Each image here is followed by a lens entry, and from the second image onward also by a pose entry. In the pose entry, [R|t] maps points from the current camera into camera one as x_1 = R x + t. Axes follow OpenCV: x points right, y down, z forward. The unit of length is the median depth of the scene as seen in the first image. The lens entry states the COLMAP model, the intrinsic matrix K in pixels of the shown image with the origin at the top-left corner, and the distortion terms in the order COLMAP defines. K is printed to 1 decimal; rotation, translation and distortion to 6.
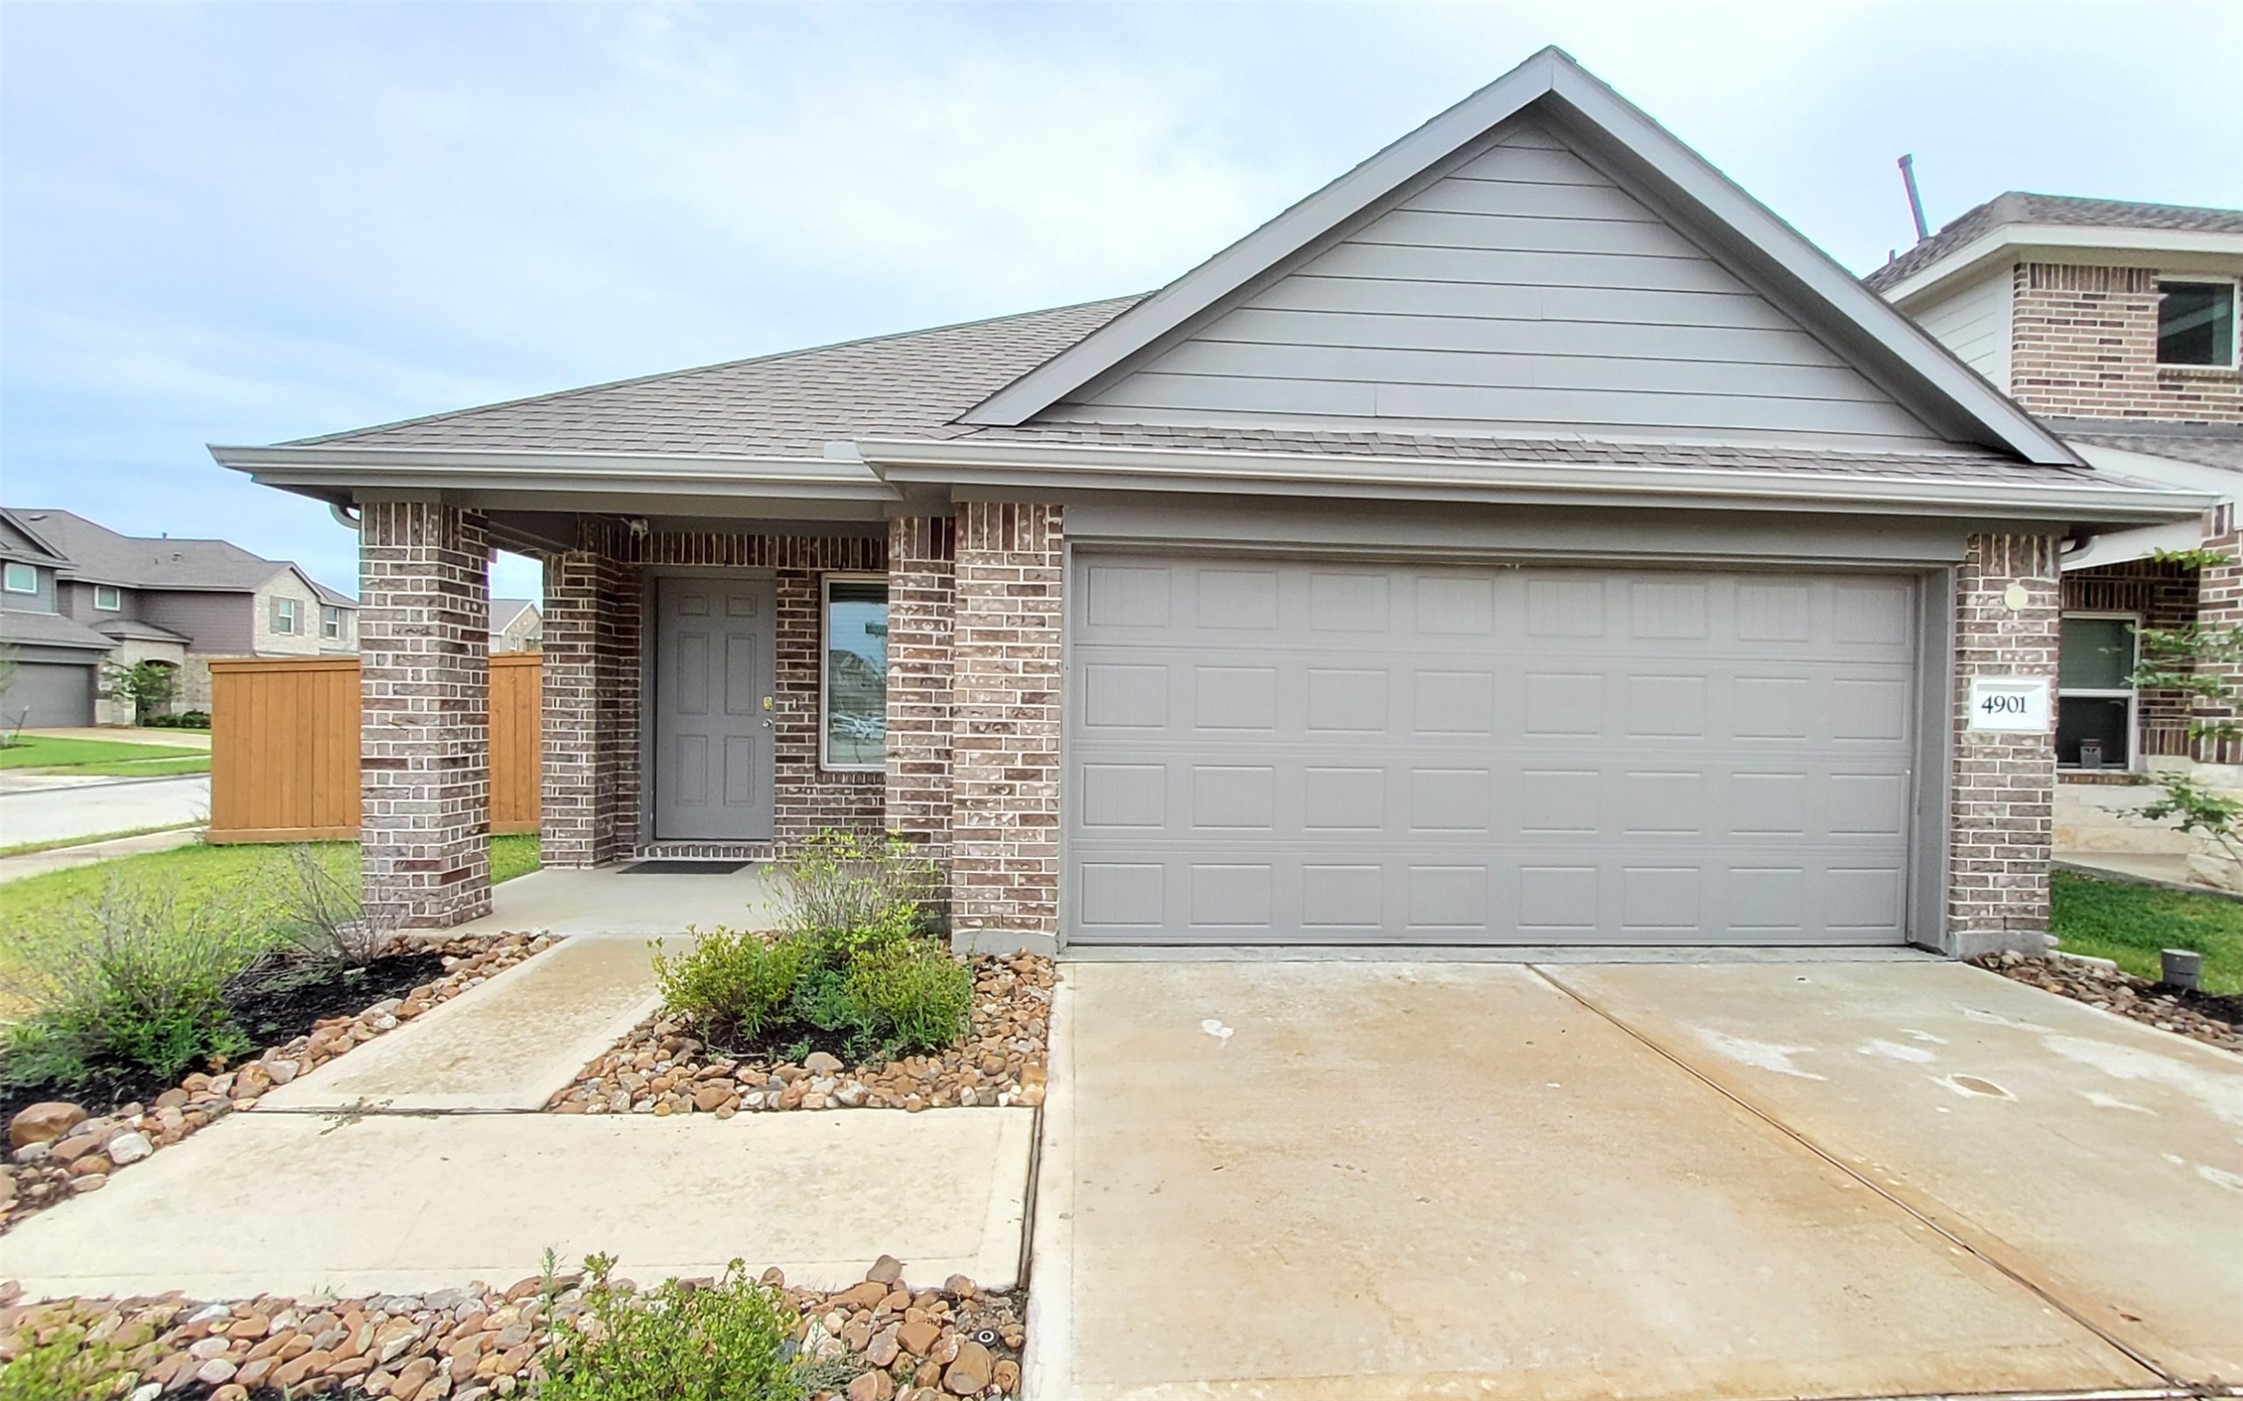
lens RADIAL K [[895.8, 0, 1130.7], [0, 895.8, 731.1], [0, 0, 1]] dist [0.005759, -0.008882]
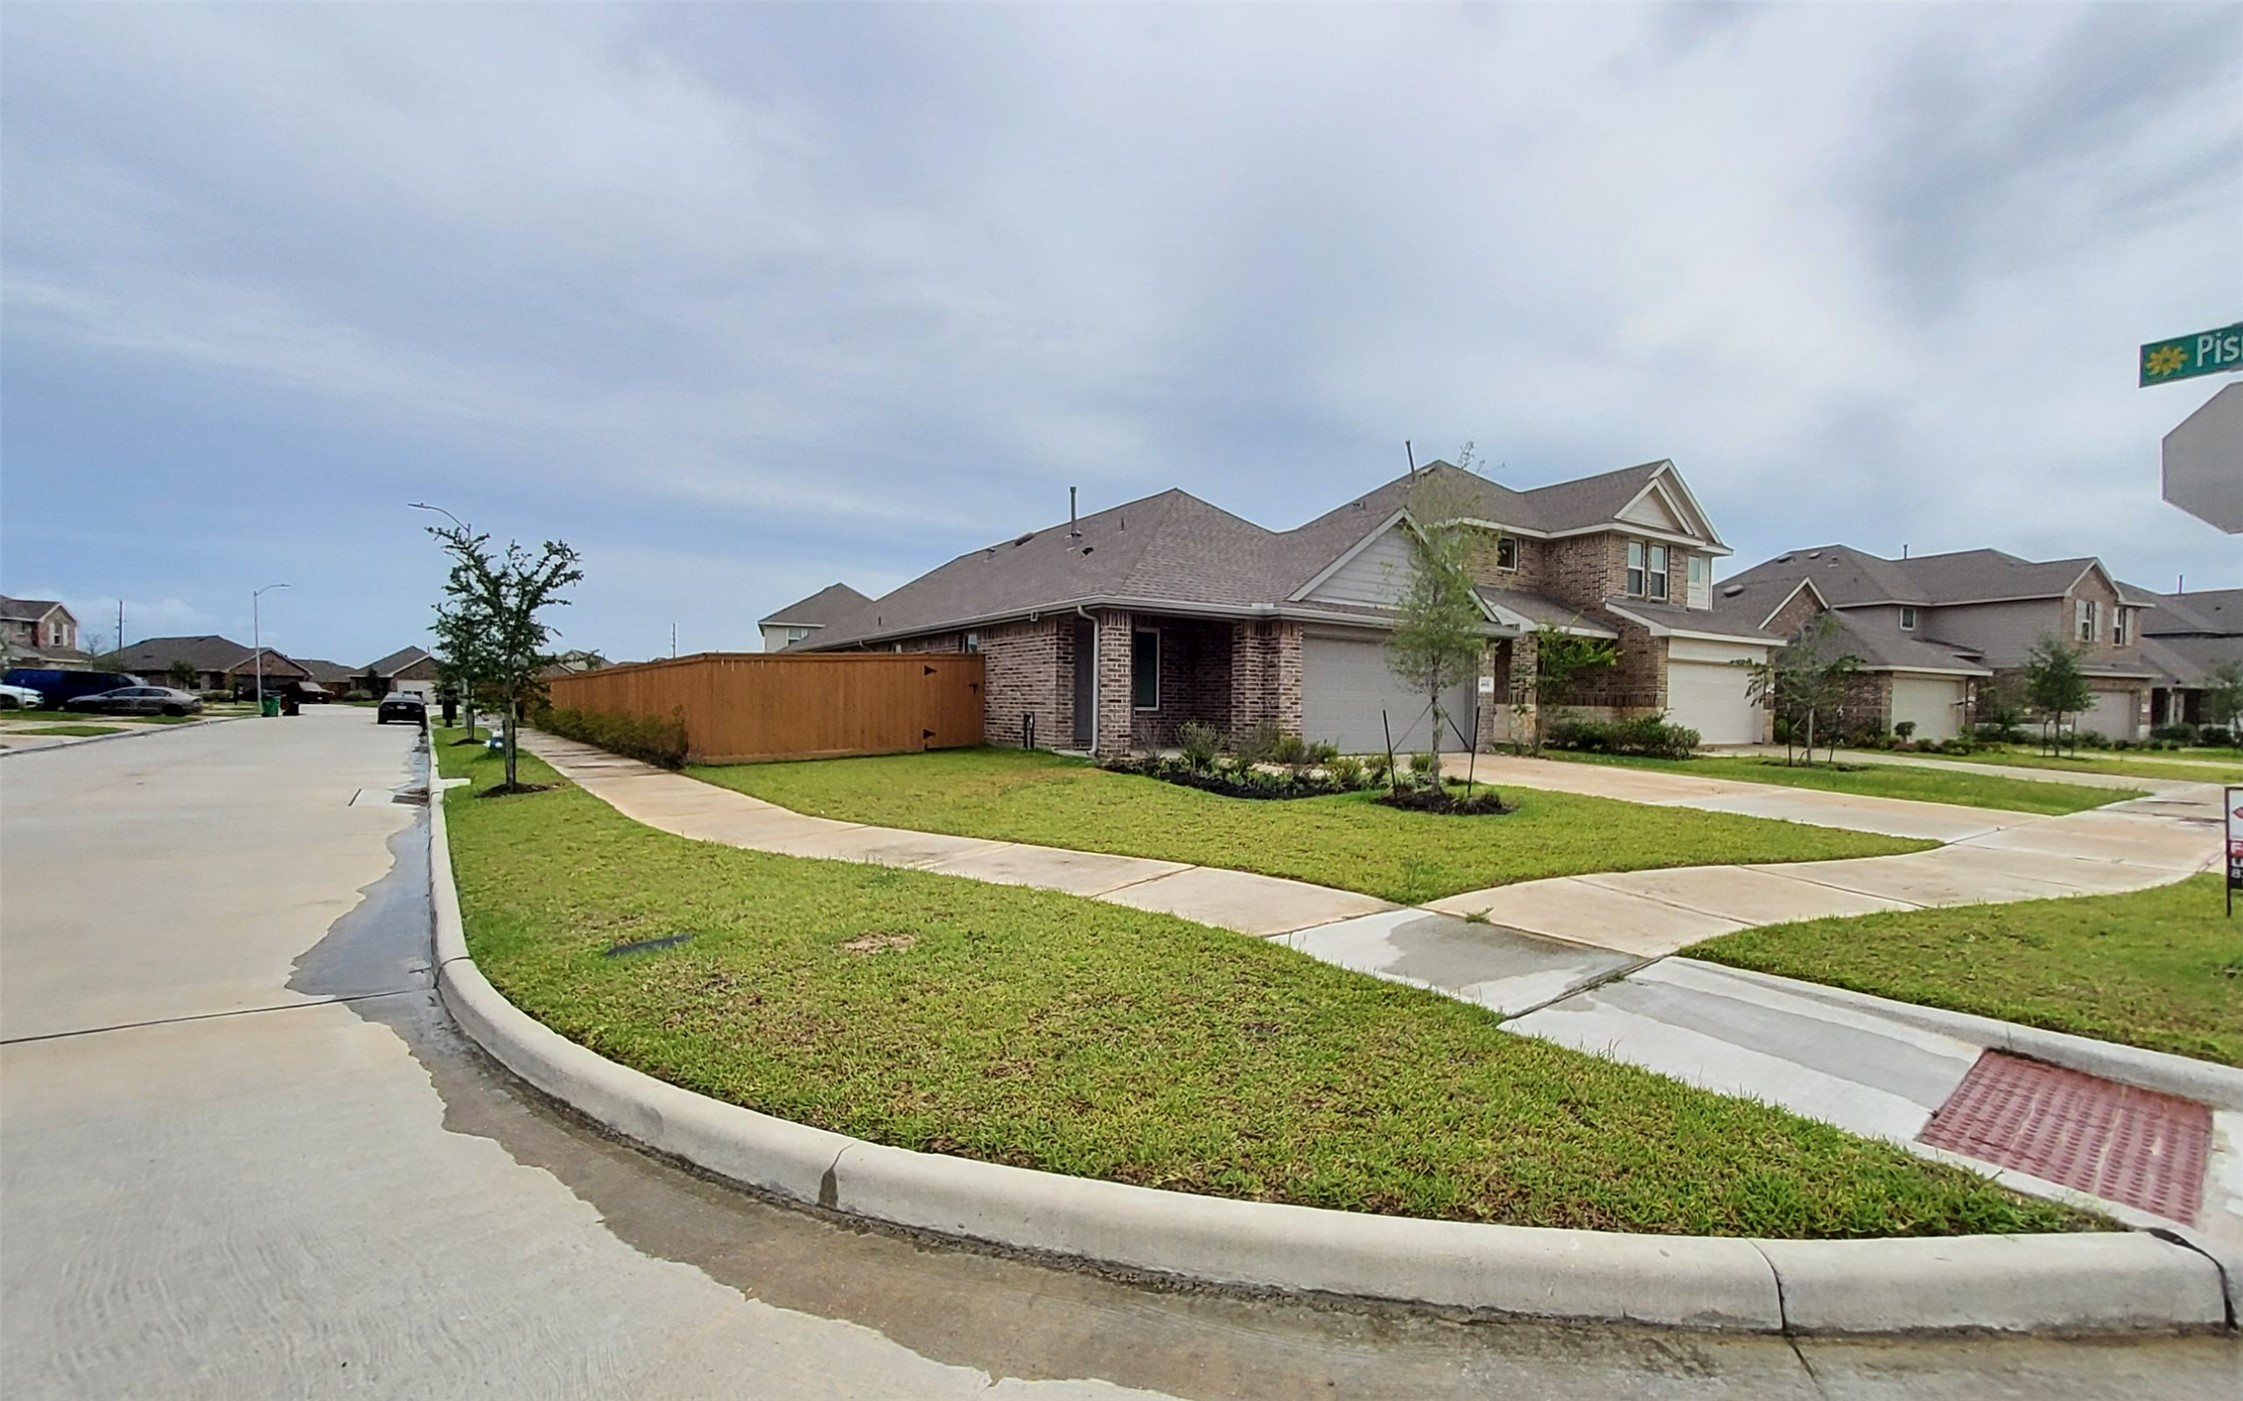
lens RADIAL K [[885.4, 0, 1126.5], [0, 885.4, 720.5], [0, 0, 1]] dist [0.007137, -0.010582]
pose [[0.868351, -0.013675, 0.495762, -2.233571], [0.010708, 0.999904, 0.008826, 0.073660], [-0.495835, -0.002355, 0.868414, -1.520245]]
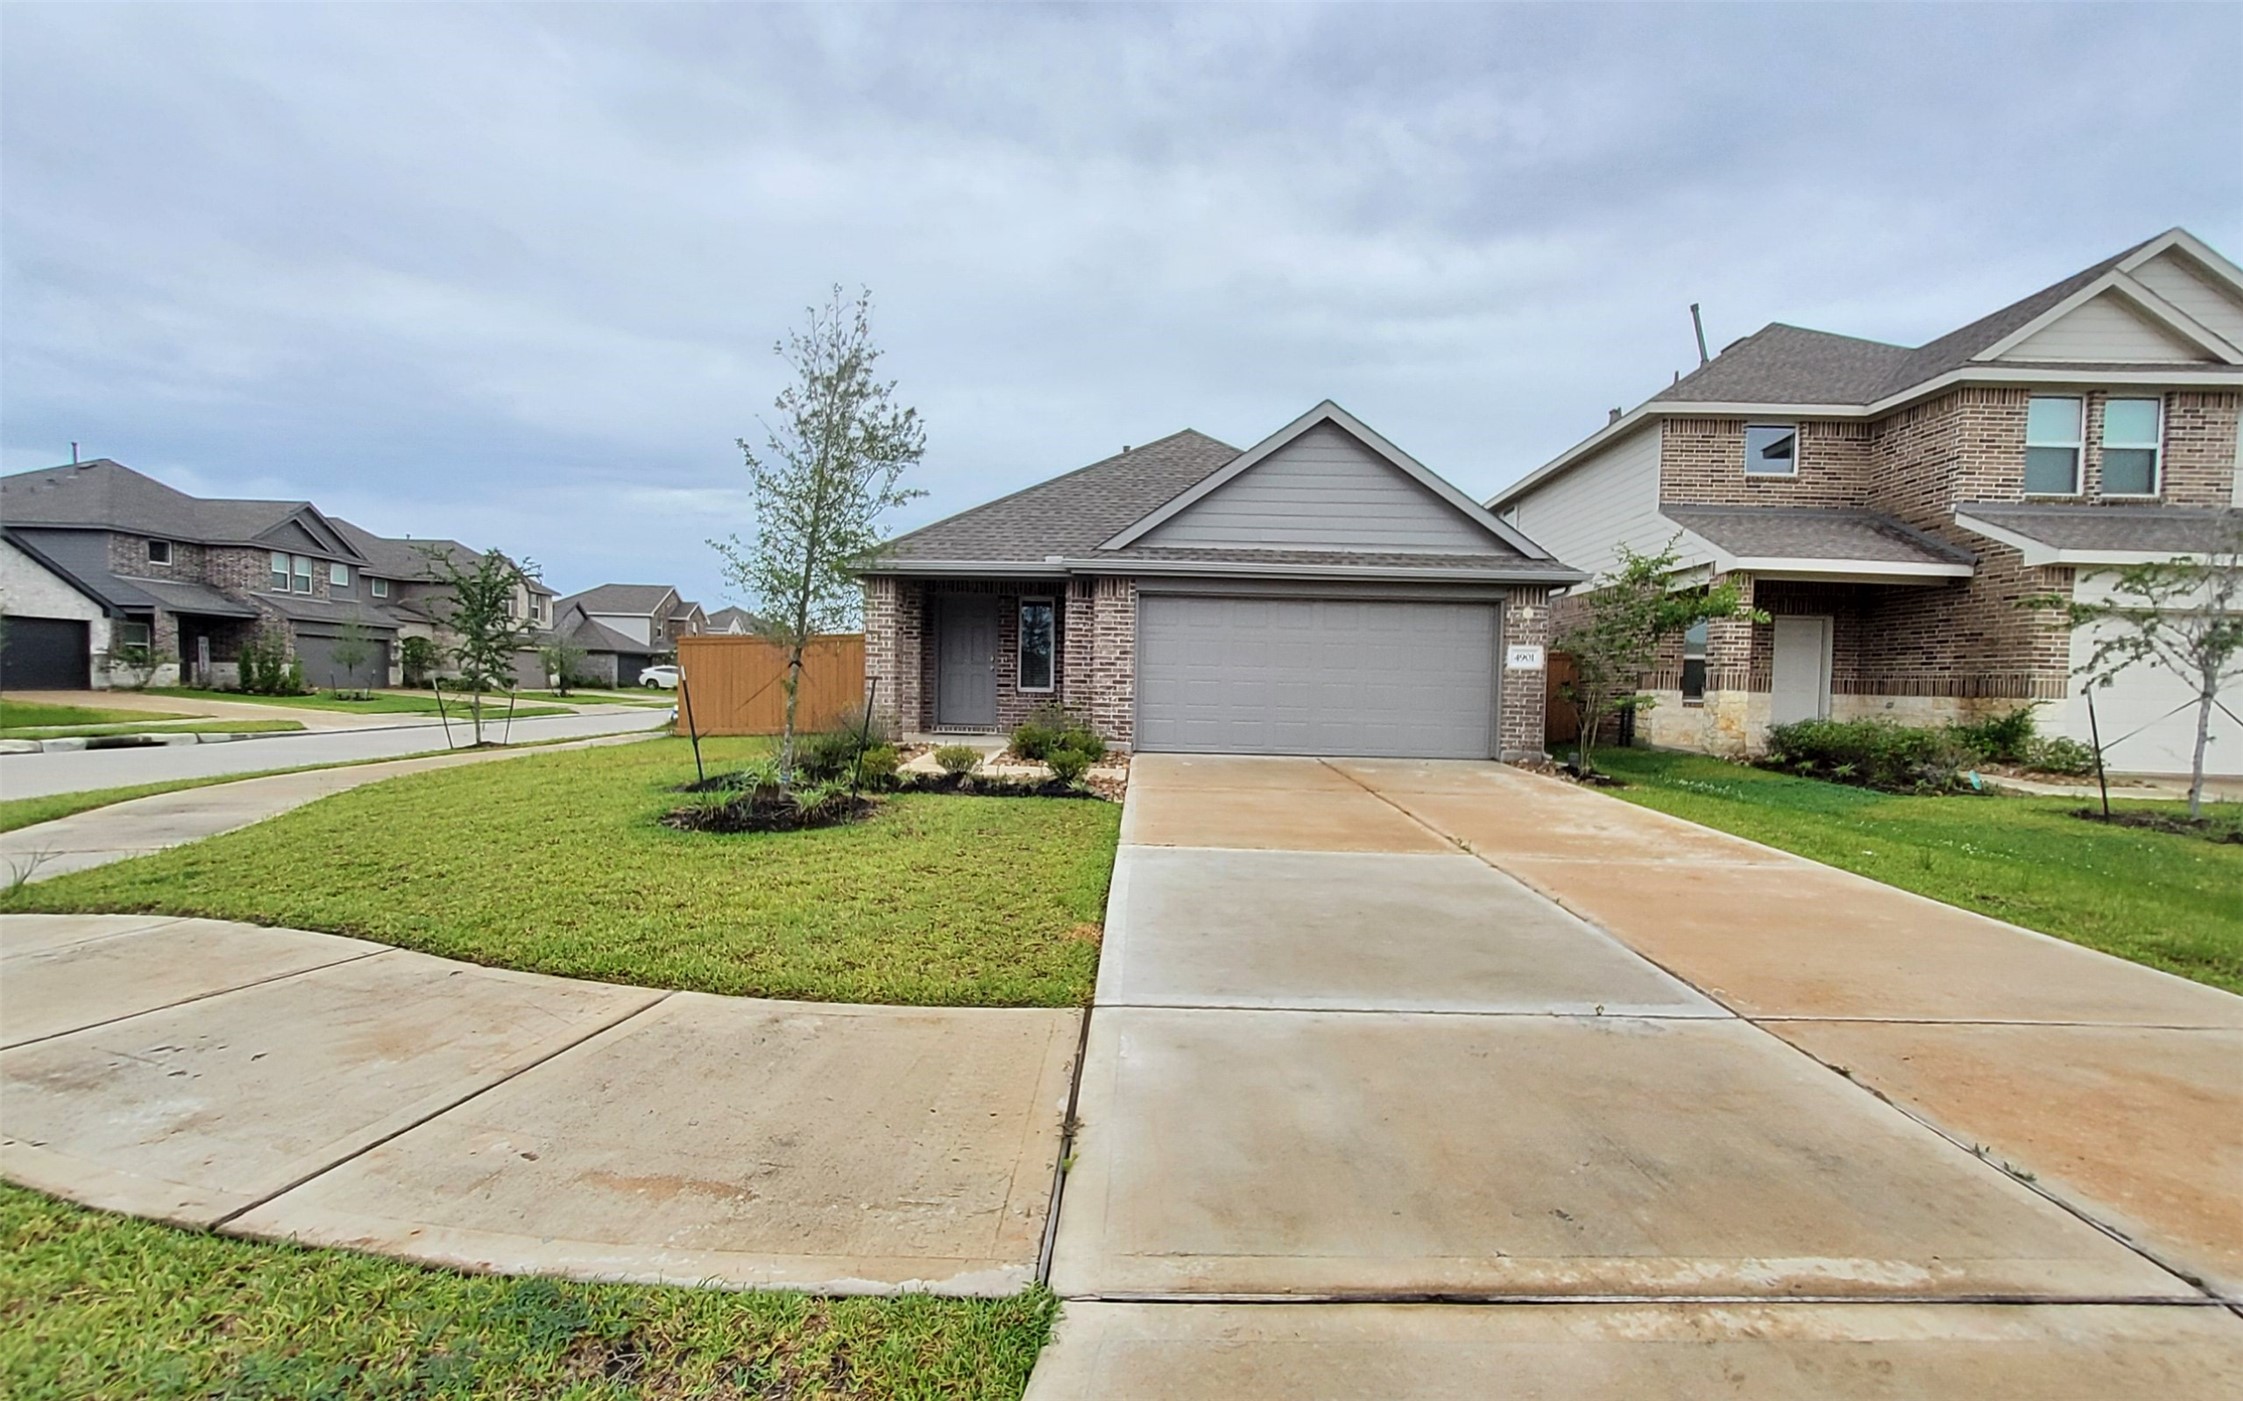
lens RADIAL K [[885.4, 0, 1126.5], [0, 885.4, 720.5], [0, 0, 1]] dist [0.007137, -0.010582]
pose [[0.997198, 0.008511, -0.074327, 0.089581], [-0.007521, 0.999879, 0.013589, 0.119857], [0.074434, -0.012991, 0.997141, -1.514360]]
